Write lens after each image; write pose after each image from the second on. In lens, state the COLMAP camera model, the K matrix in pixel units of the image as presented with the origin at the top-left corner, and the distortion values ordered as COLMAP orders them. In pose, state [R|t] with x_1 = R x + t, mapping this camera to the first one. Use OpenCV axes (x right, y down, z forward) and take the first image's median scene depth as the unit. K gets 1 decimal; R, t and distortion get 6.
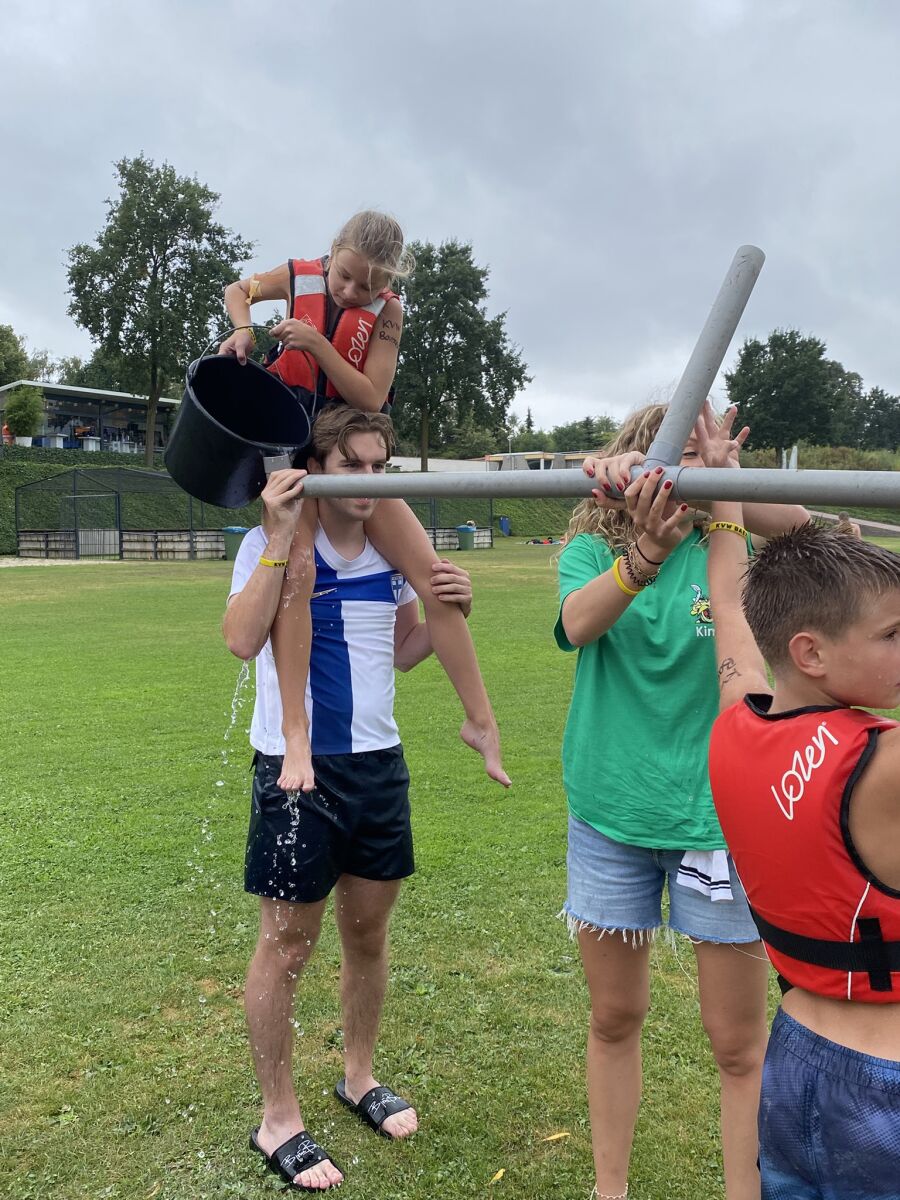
lens RADIAL K [[1125.3, 0, 470.2], [0, 1125.3, 594.0], [0, 0, 1]] dist [0.019973, 0.000000]
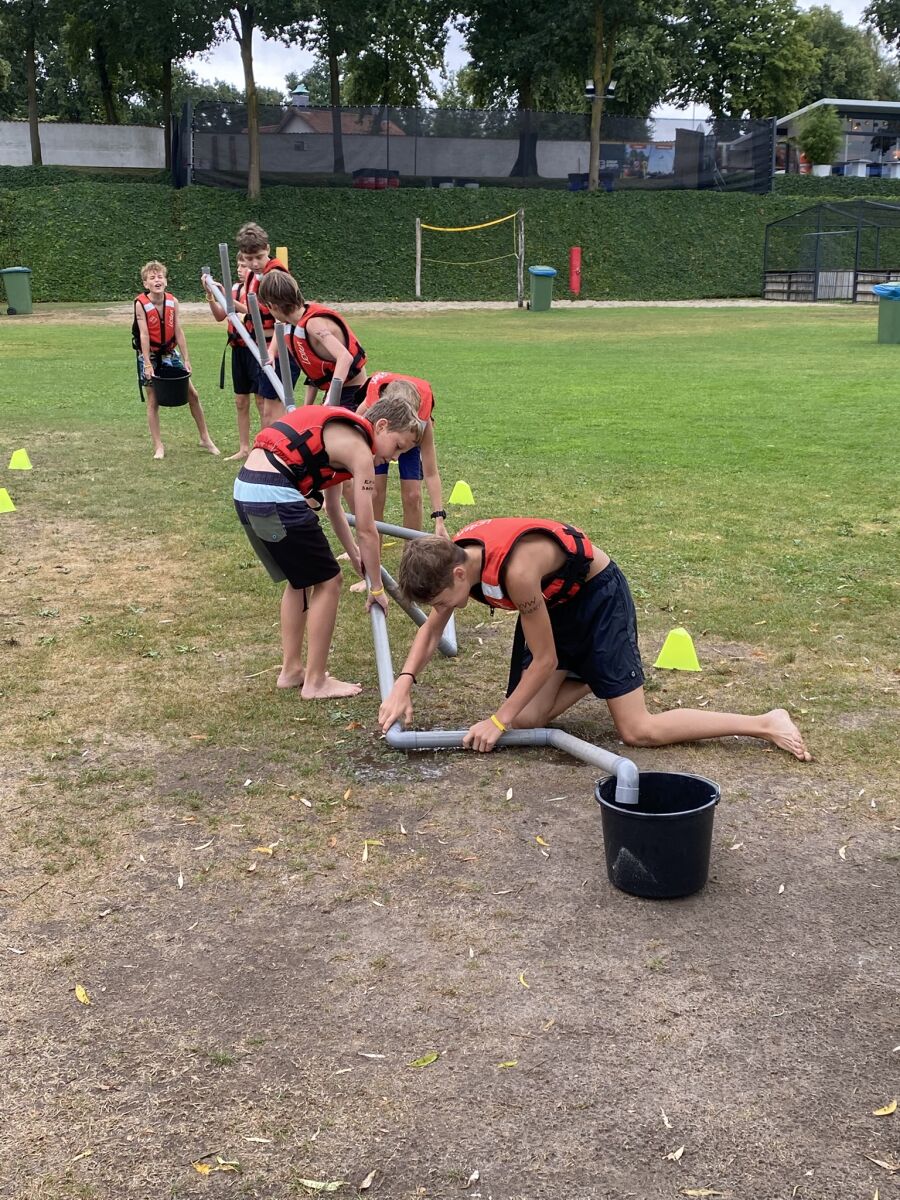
lens RADIAL K [[1378.2, 0, 453.6], [0, 1378.2, 596.1], [0, 0, 1]] dist [0.021203, 0.000000]
pose [[0.774034, 0.149856, -0.615154, 0.094340], [-0.042628, 0.981716, 0.185516, 0.005043], [0.631707, -0.117373, 0.766270, -0.060089]]
